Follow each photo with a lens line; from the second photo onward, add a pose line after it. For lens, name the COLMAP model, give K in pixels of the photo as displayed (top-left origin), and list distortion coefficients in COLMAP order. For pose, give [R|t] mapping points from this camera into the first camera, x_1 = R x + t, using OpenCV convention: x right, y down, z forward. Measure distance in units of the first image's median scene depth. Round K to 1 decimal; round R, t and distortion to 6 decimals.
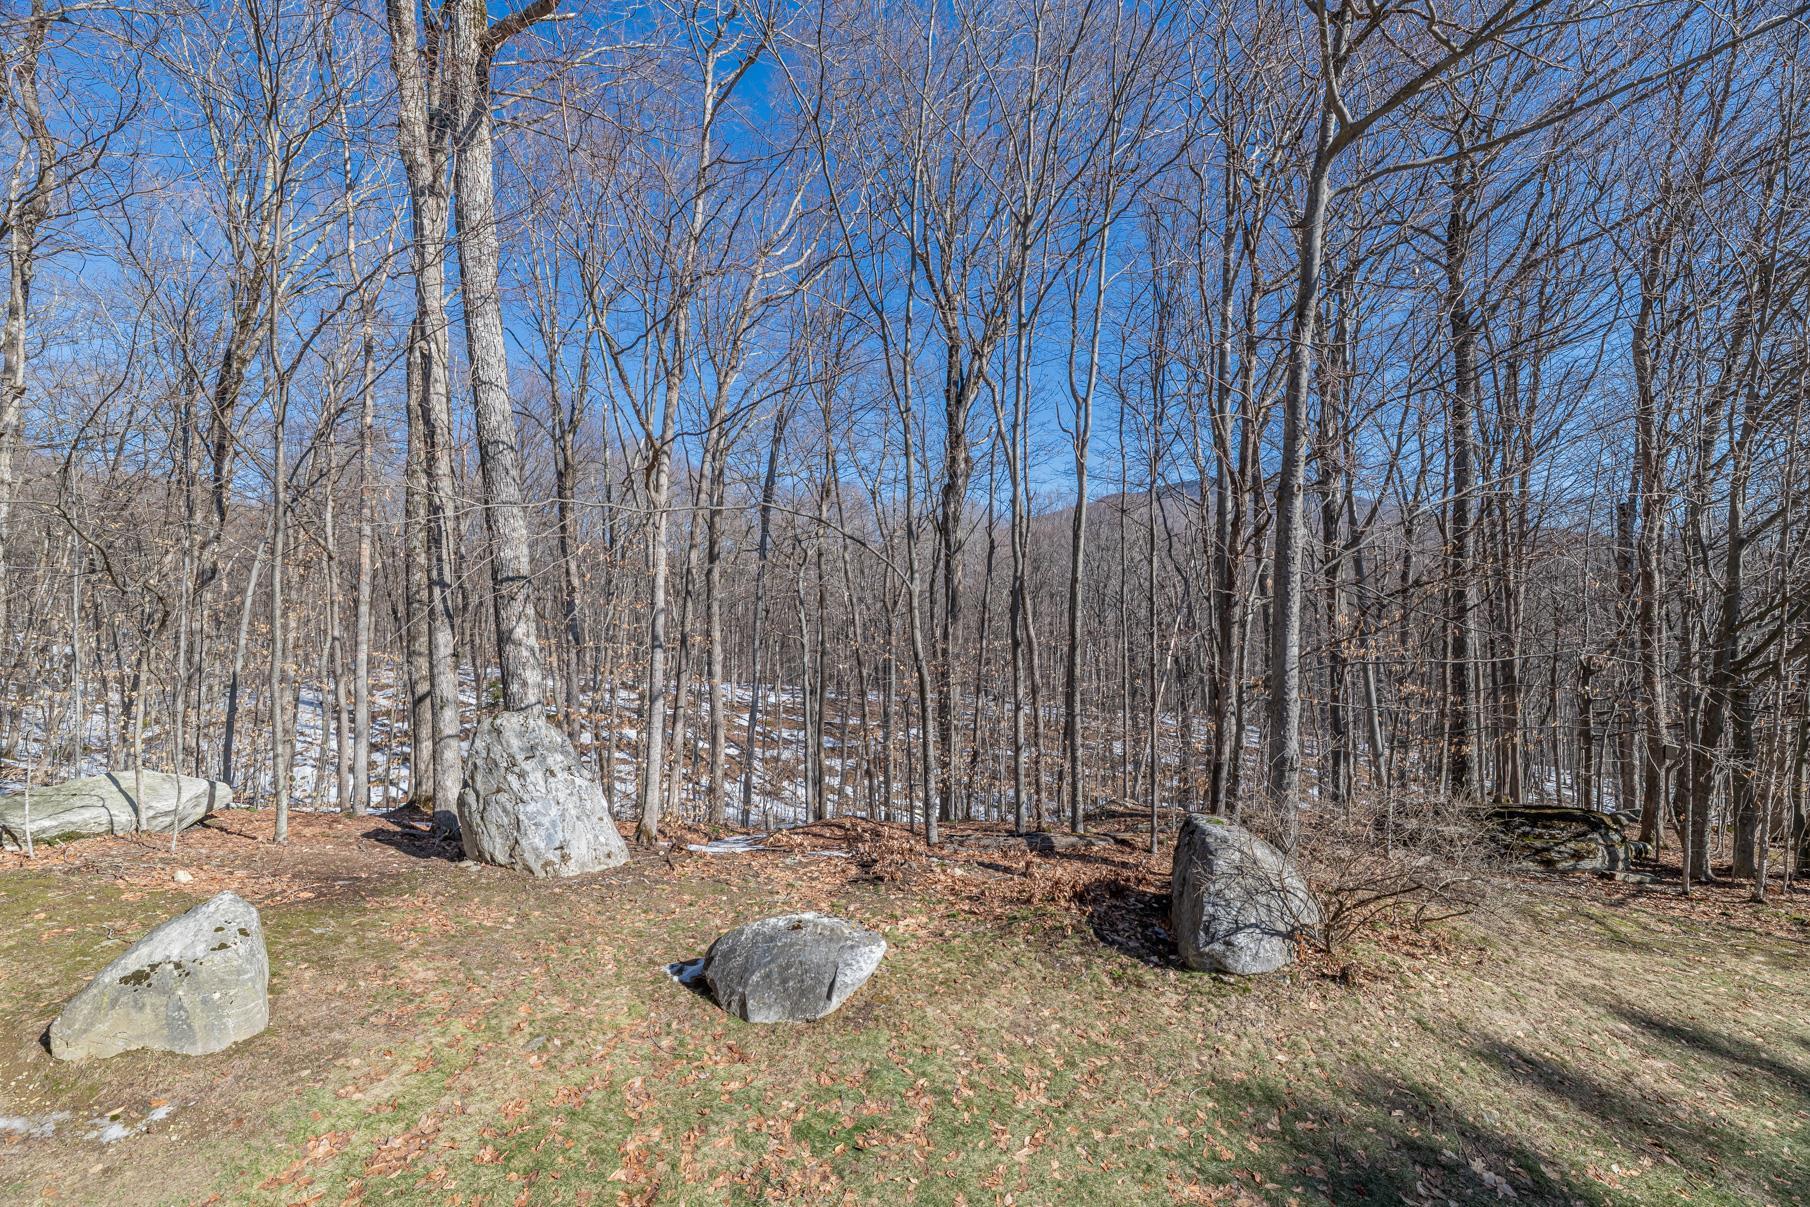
lens RADIAL K [[768.1, 0, 875.8], [0, 768.1, 602.2], [0, 0, 1]] dist [0.000687, -0.000276]
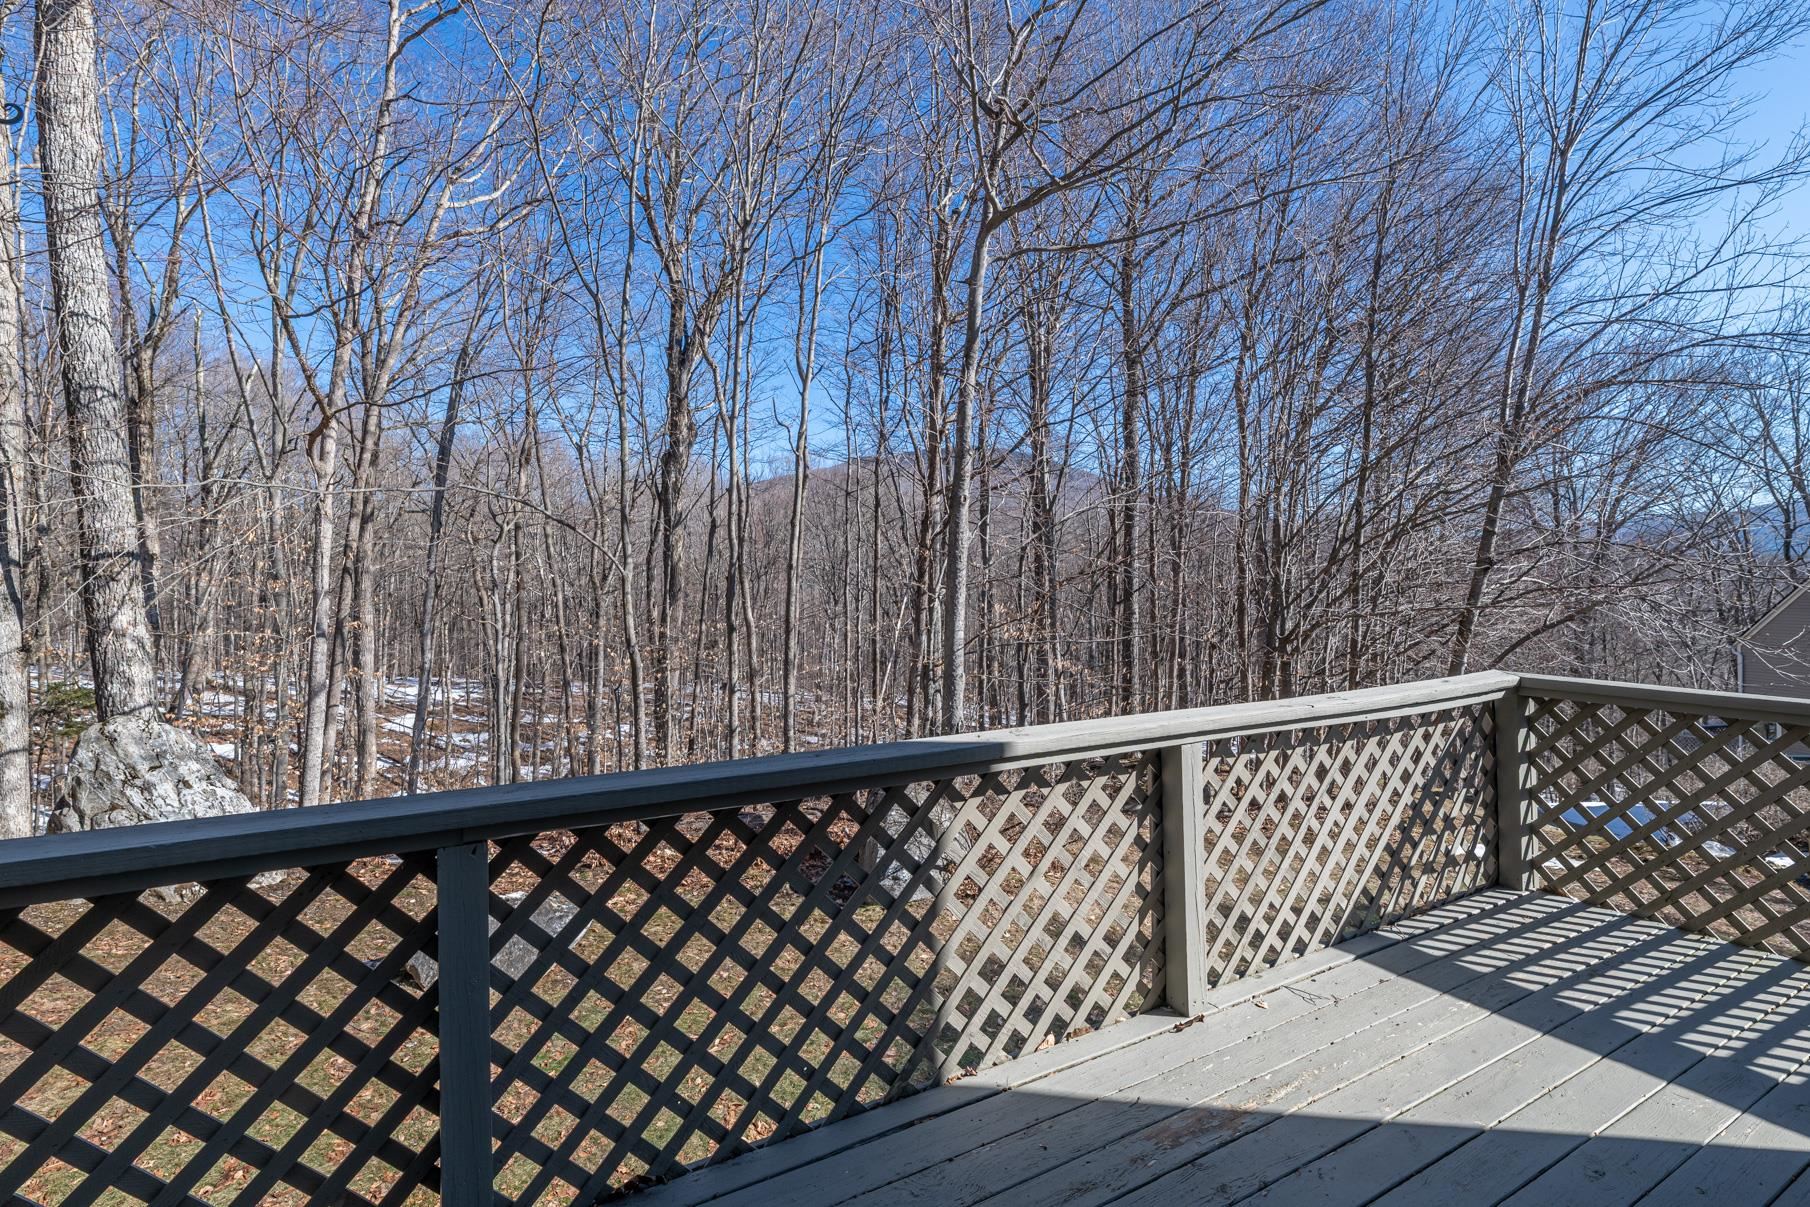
lens RADIAL K [[906.1, 0, 928.2], [0, 906.1, 569.2], [0, 0, 1]] dist [-0.006870, 0.000681]
pose [[0.932320, 0.013889, 0.361368, -0.009035], [-0.012352, 0.999902, -0.006563, -0.019515], [-0.361423, 0.001656, 0.932400, -0.208047]]
